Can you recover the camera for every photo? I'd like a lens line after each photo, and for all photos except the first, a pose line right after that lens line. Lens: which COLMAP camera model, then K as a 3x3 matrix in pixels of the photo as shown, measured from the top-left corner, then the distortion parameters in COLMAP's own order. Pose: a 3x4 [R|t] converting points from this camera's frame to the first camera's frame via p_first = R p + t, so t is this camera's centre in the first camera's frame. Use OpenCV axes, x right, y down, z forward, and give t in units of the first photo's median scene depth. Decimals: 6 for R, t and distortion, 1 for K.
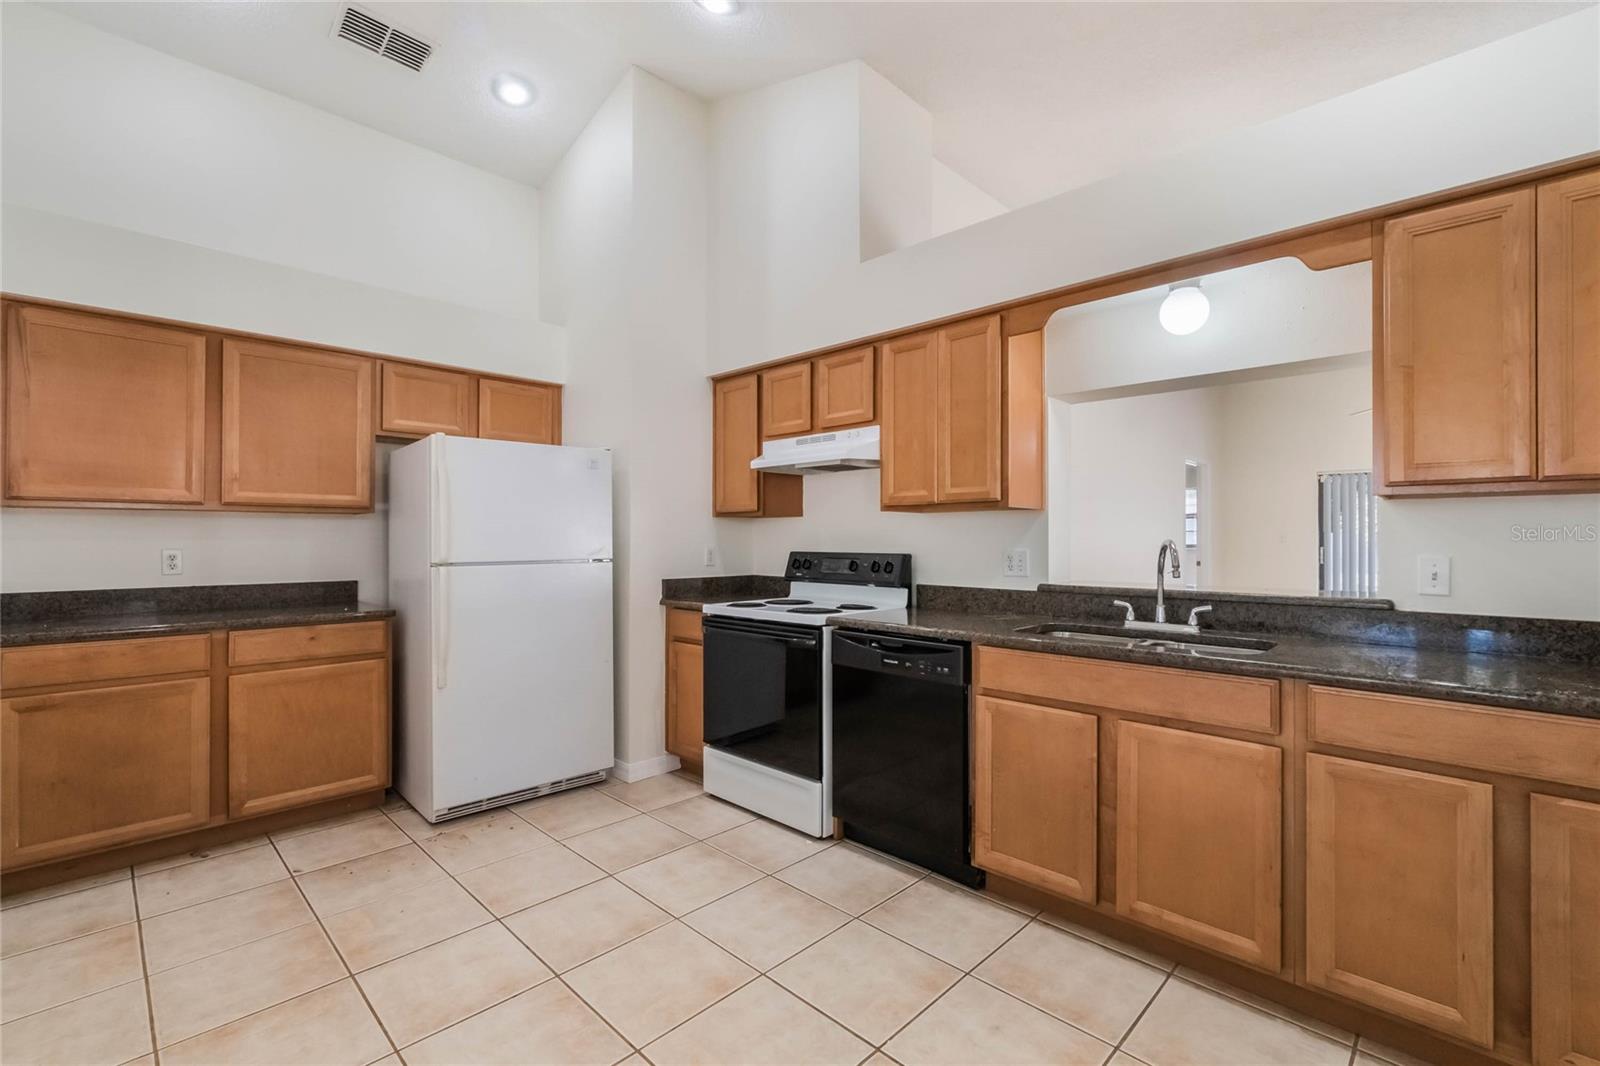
lens RADIAL K [[711.0, 0, 798.2], [0, 711.0, 537.9], [0, 0, 1]] dist [-0.000342, 0.000475]
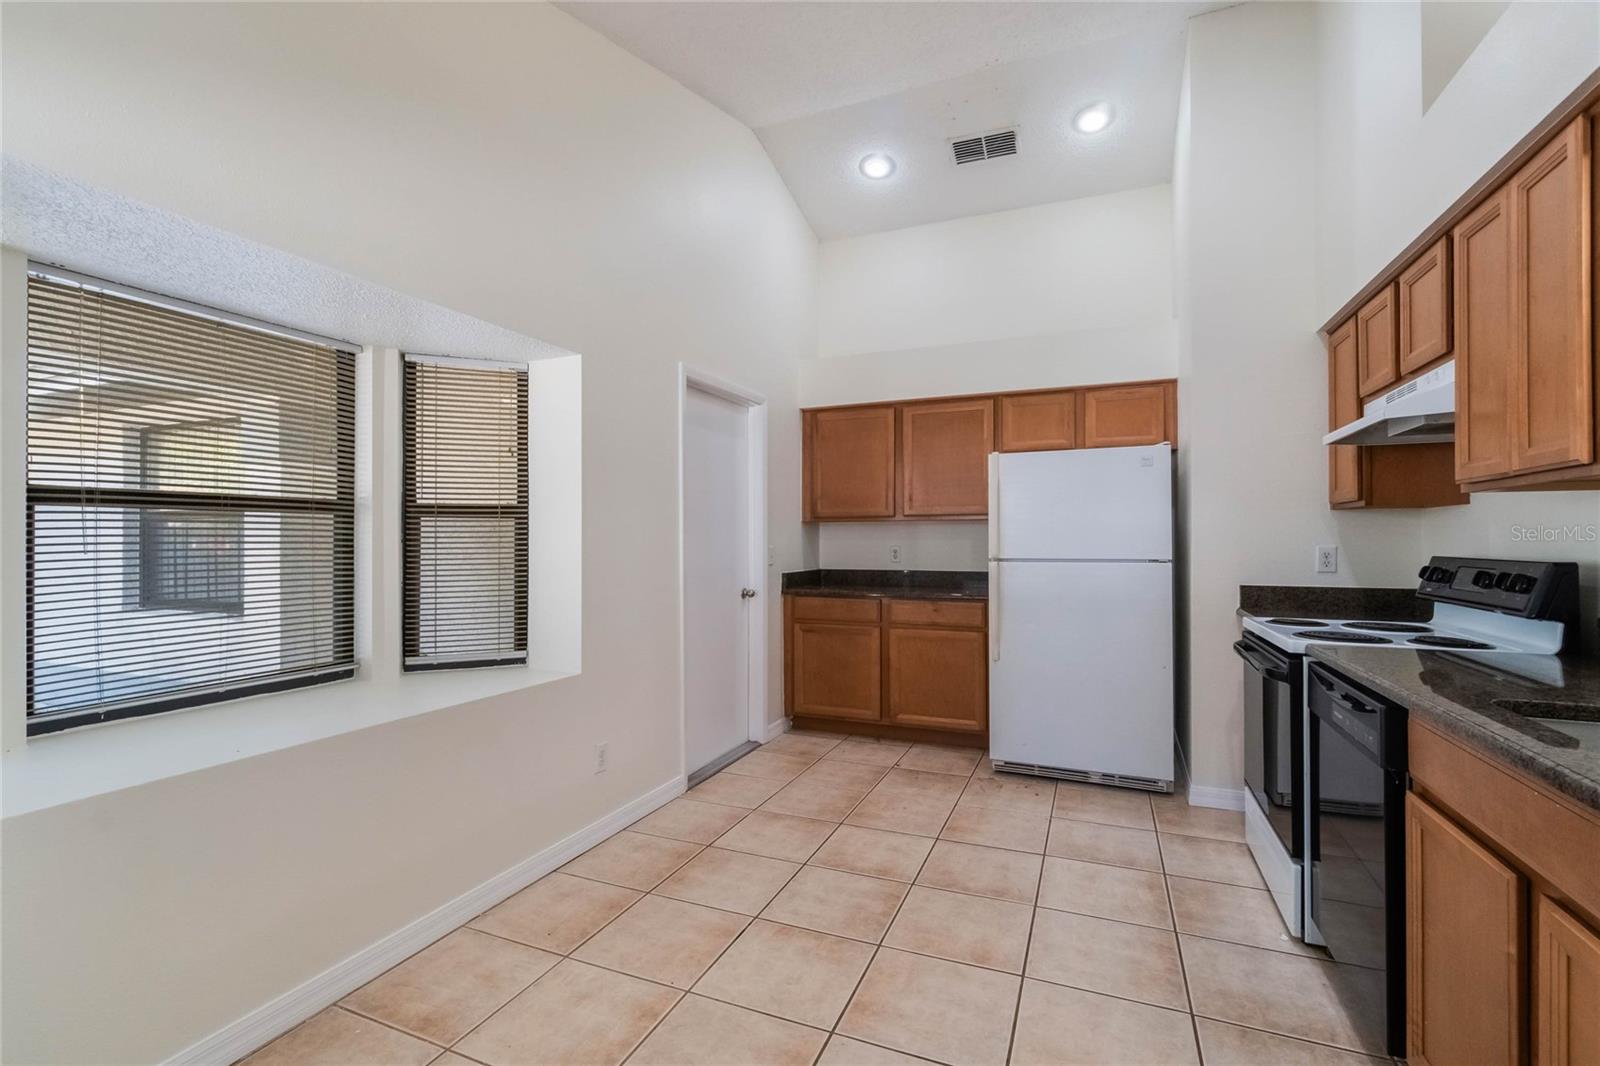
lens RADIAL K [[711.0, 0, 798.2], [0, 711.0, 537.9], [0, 0, 1]] dist [-0.000342, 0.000475]
pose [[0.373988, -0.004084, -0.927425, 0.541948], [0.002533, 0.999991, -0.003382, 0.003473], [0.927430, -0.001085, 0.373995, 0.243197]]
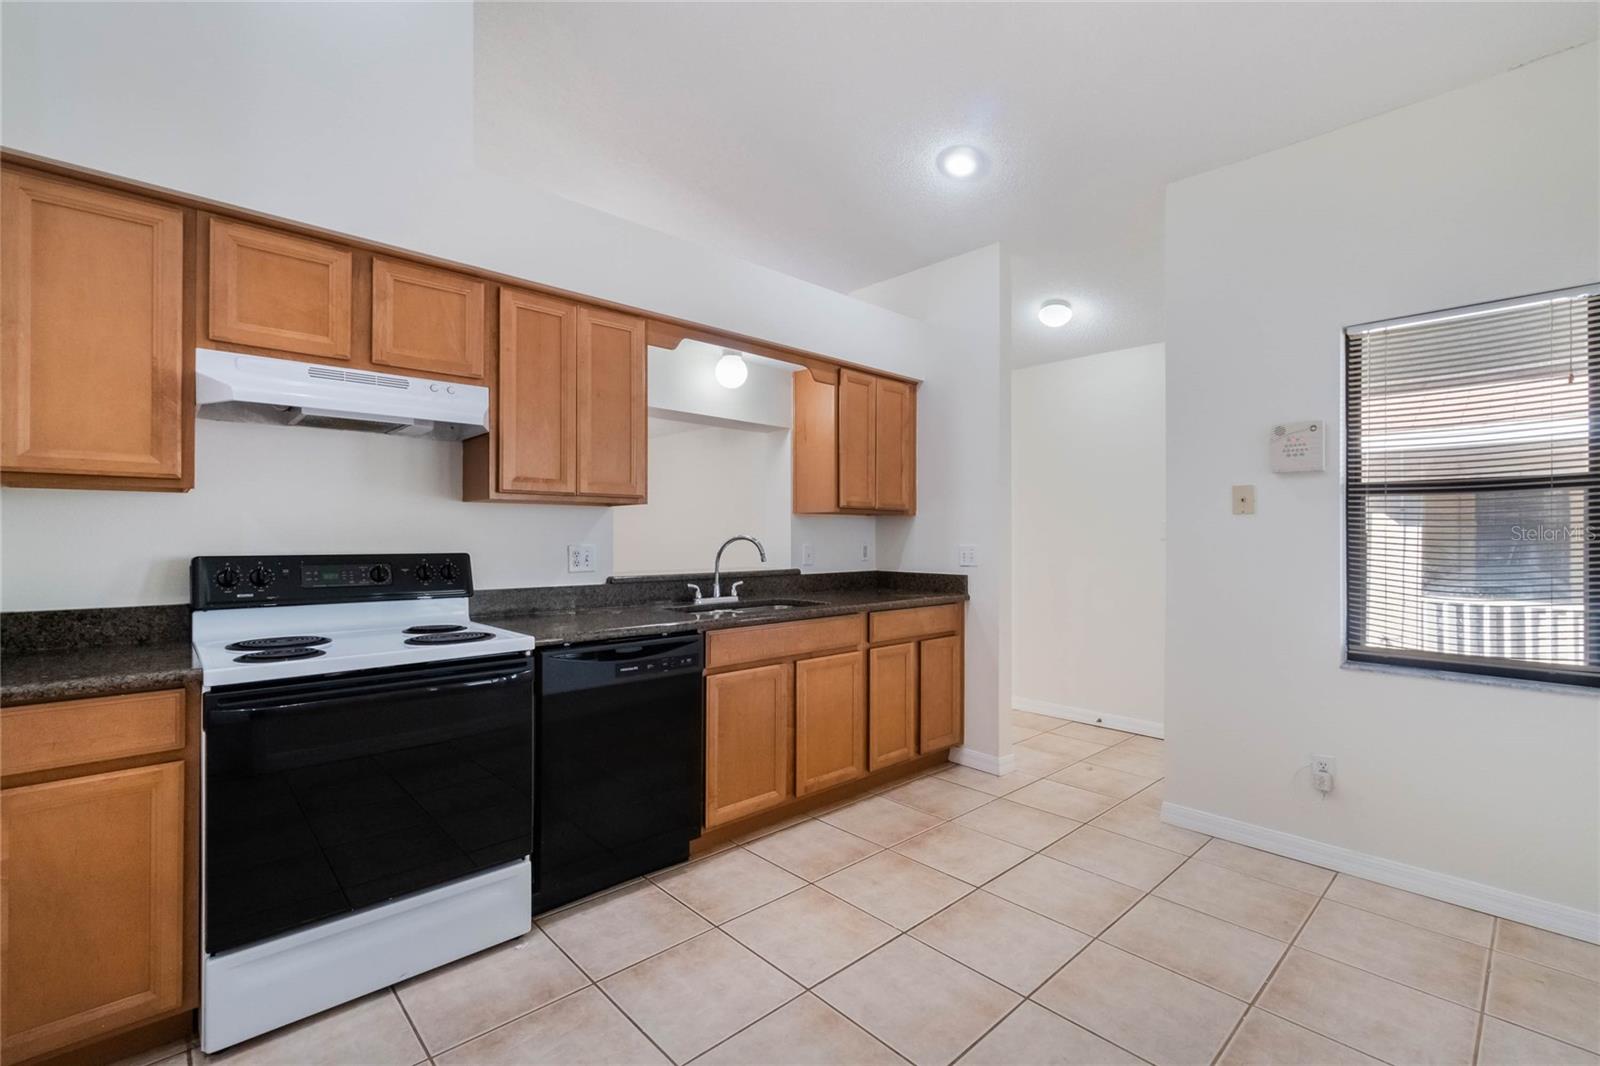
lens RADIAL K [[701.2, 0, 797.4], [0, 701.2, 538.4], [0, 0, 1]] dist [0.000955, 0.000978]
pose [[0.042402, -0.005222, 0.999087, -0.713061], [-0.003856, 0.999978, 0.005391, 0.000670], [-0.999093, -0.004081, 0.042381, 0.702293]]
